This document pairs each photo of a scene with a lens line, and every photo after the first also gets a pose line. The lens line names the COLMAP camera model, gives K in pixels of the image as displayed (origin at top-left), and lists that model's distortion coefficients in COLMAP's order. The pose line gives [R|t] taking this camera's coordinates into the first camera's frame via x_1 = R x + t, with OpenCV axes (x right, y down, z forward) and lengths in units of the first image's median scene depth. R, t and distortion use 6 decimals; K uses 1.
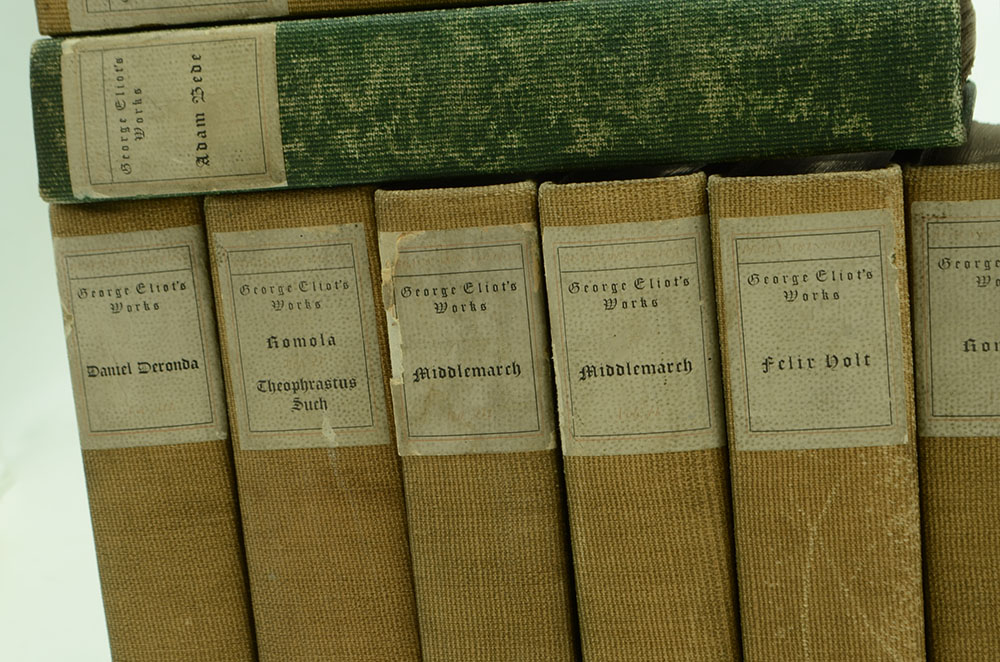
lens RADIAL K [[2289.5, 0, 500.0], [0, 2289.5, 331.0], [0, 0, 1]] dist [-0.016166, 0.033416]
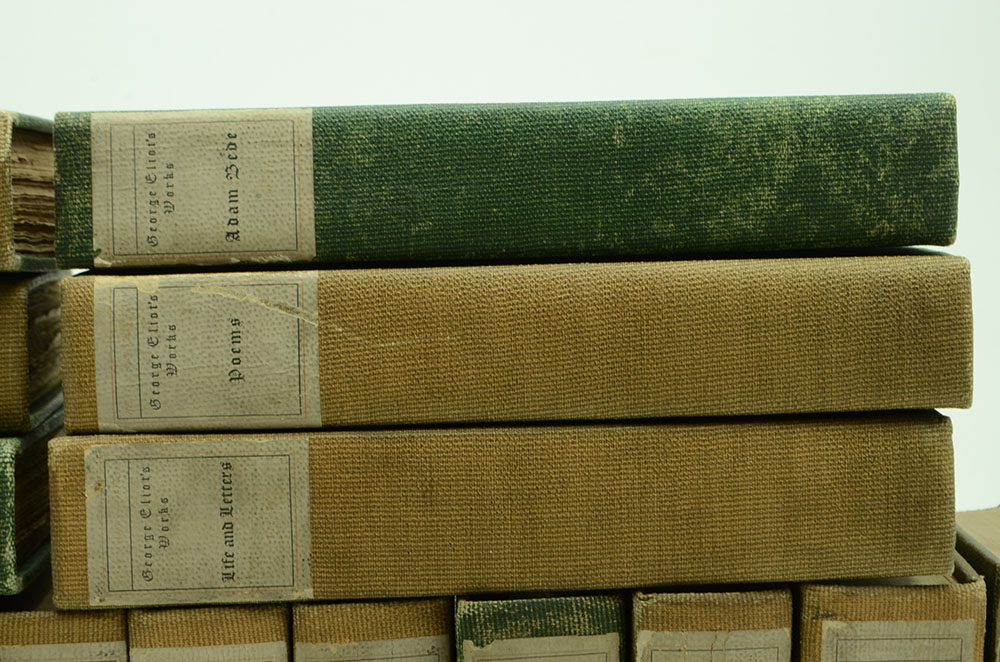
lens RADIAL K [[2289.5, 0, 500.0], [0, 2289.5, 331.0], [0, 0, 1]] dist [-0.016166, 0.033416]
pose [[0.958933, 0.035846, 0.281357, 0.107090], [-0.001512, 0.992613, -0.121311, -0.071052], [-0.283627, 0.115904, 0.951904, -0.121451]]
